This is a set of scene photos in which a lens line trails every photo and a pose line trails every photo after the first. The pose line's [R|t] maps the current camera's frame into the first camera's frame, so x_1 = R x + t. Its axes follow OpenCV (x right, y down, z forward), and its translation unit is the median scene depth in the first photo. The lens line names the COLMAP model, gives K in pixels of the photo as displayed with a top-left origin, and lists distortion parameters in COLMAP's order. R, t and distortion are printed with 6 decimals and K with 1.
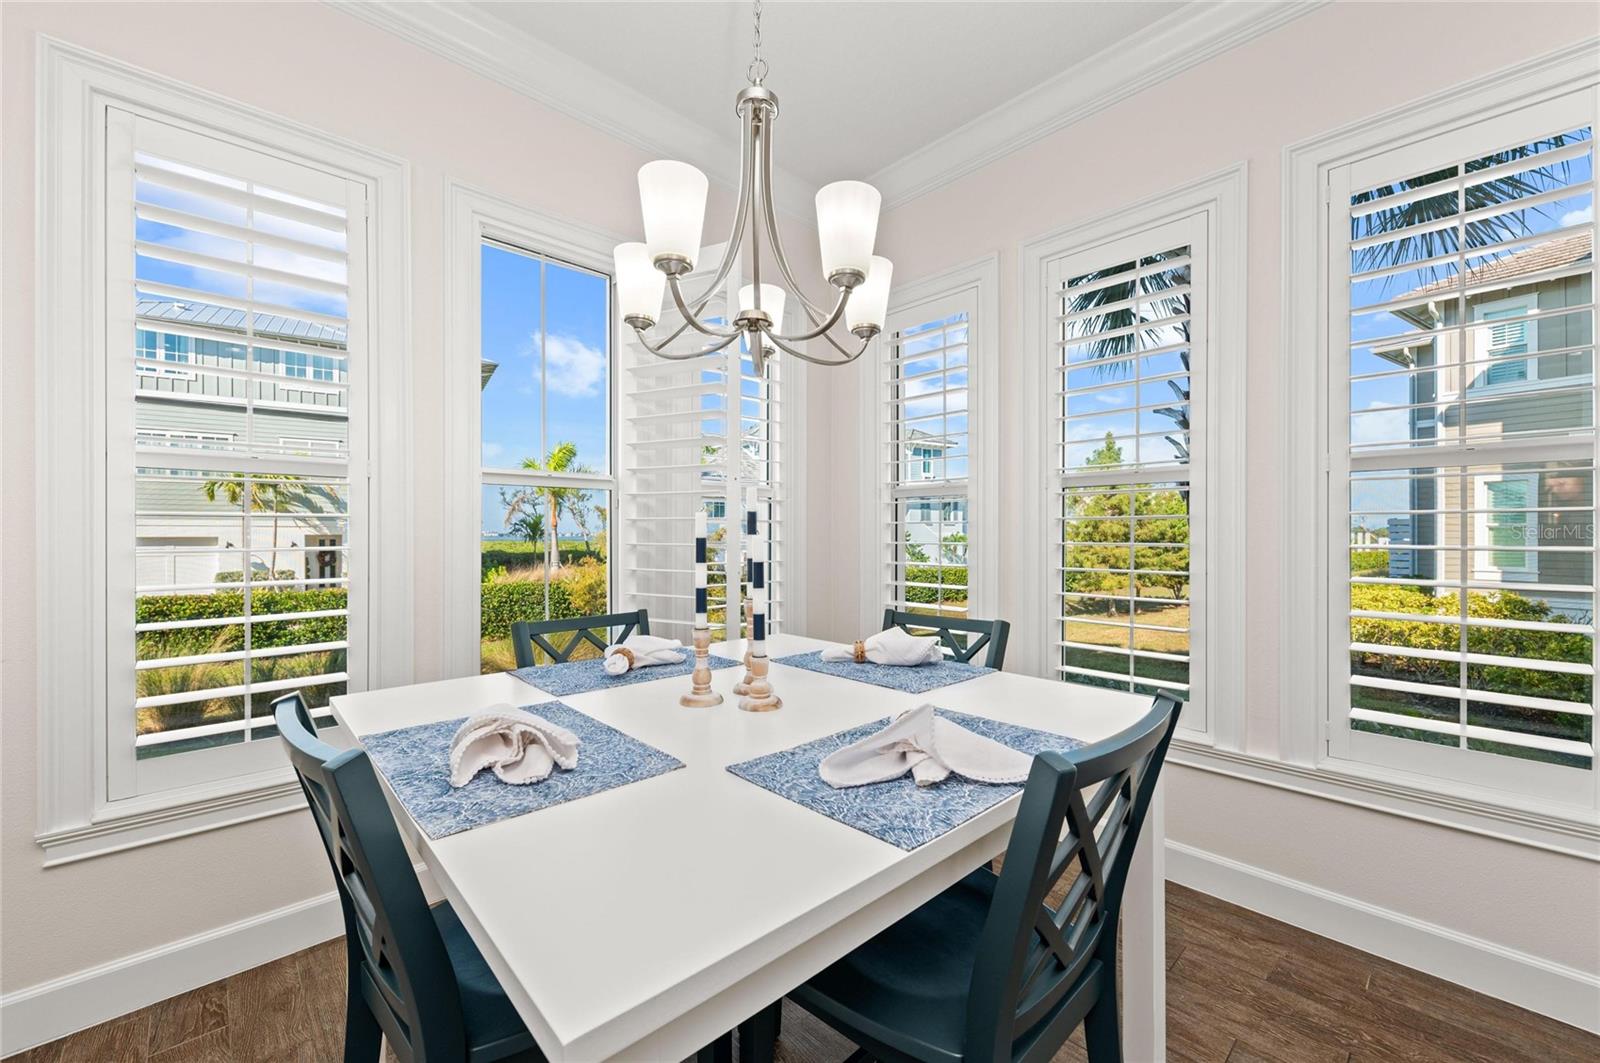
lens RADIAL K [[642.2, 0, 804.1], [0, 642.2, 533.4], [0, 0, 1]] dist [-0.002070, -0.002398]
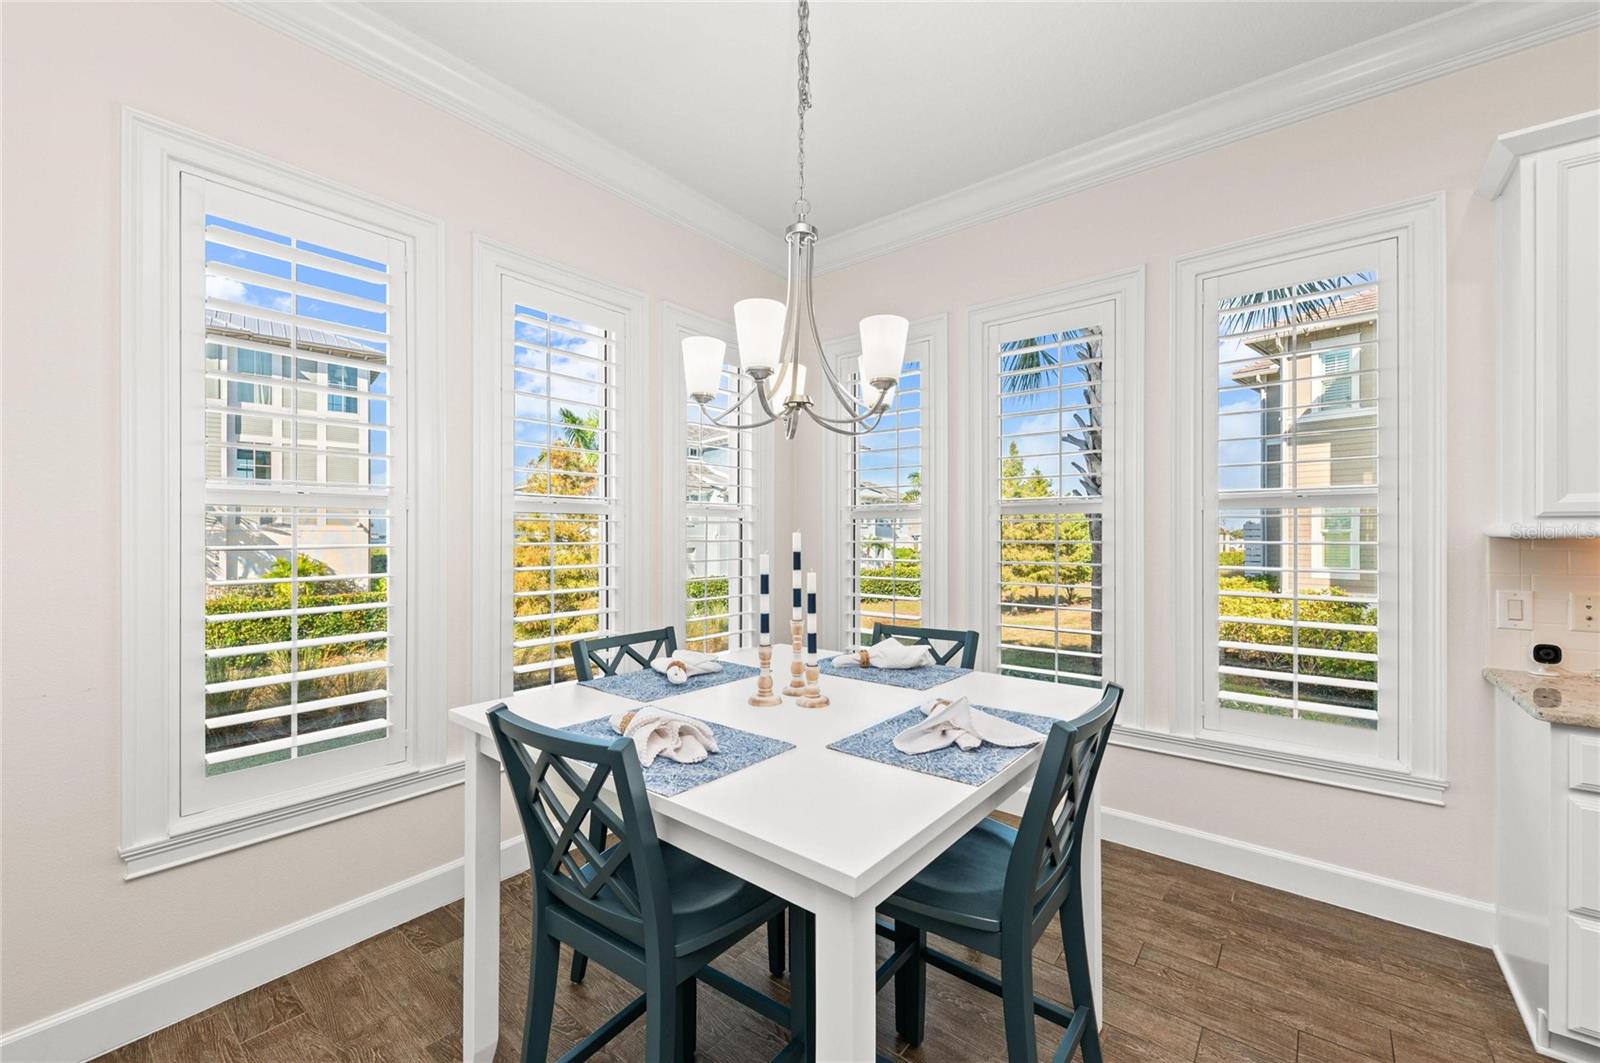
lens RADIAL K [[642.2, 0, 802.7], [0, 642.2, 532.7], [0, 0, 1]] dist [-0.002070, -0.002398]
pose [[0.990624, -0.000311, 0.136617, -0.199004], [0.000817, 0.999993, -0.003649, -0.054720], [-0.136615, 0.003726, 0.990617, -0.216194]]
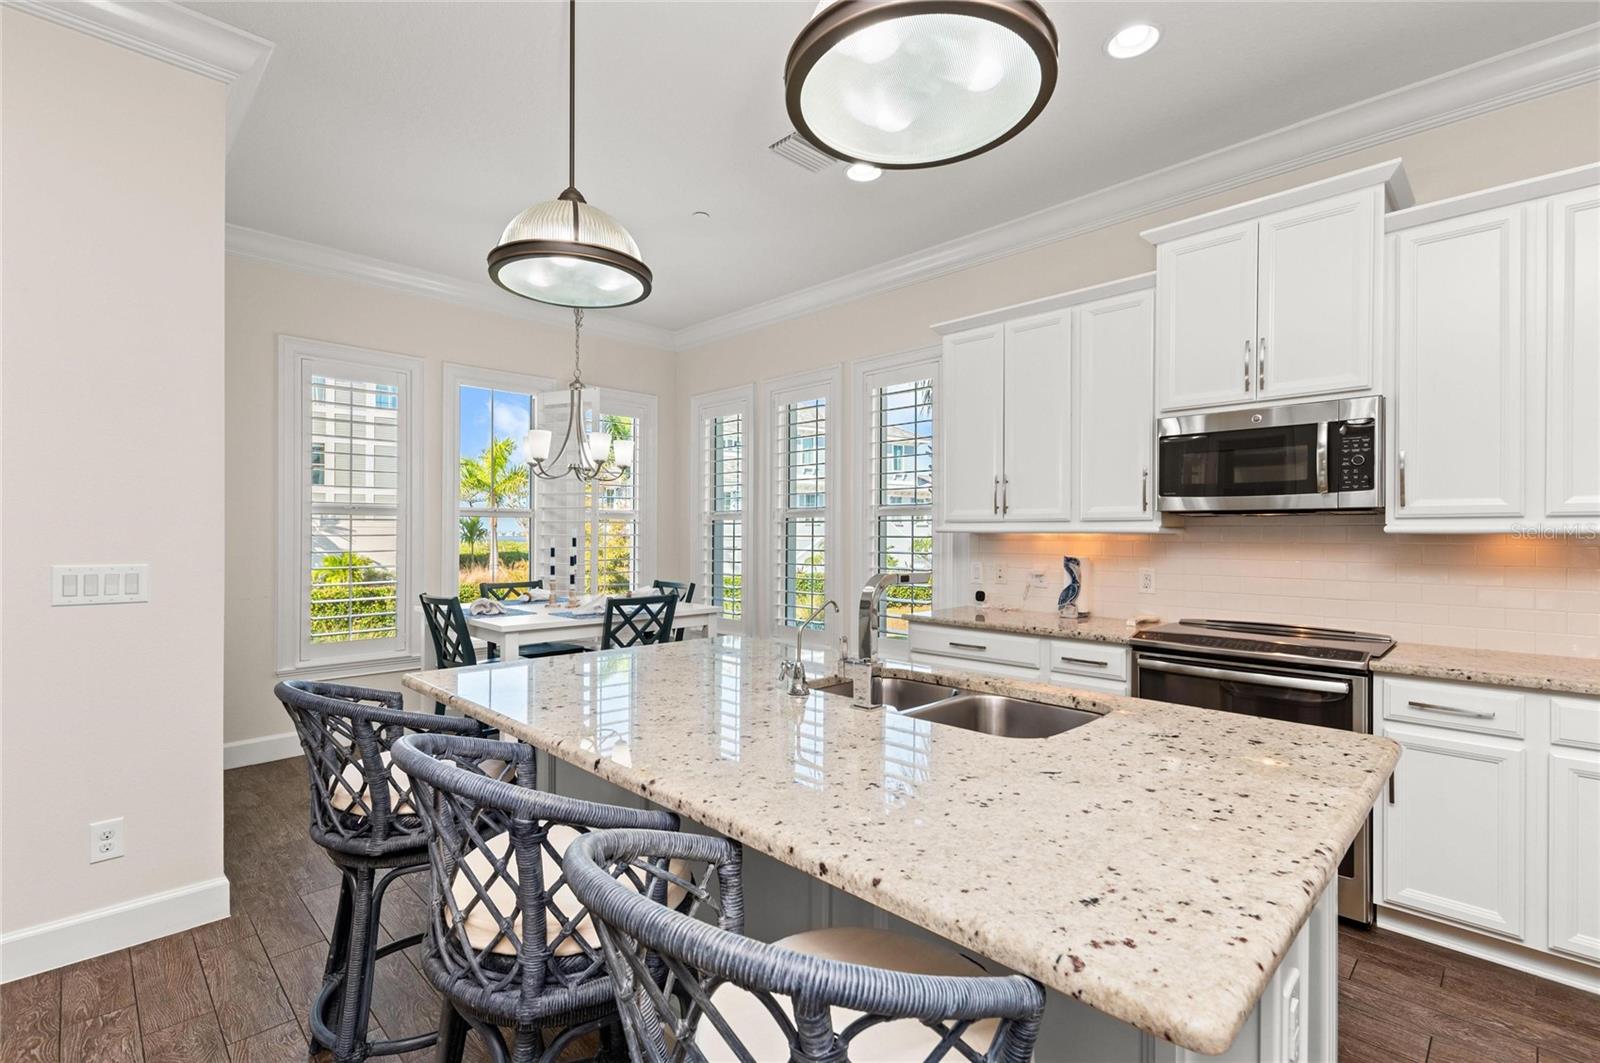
lens RADIAL K [[728.9, 0, 807.8], [0, 728.9, 534.7], [0, 0, 1]] dist [-0.001604, -0.000284]
pose [[0.999374, 0.004580, 0.035071, 0.638185], [-0.004612, 0.999989, 0.000825, -0.043538], [-0.035067, -0.000987, 0.999384, -1.686651]]
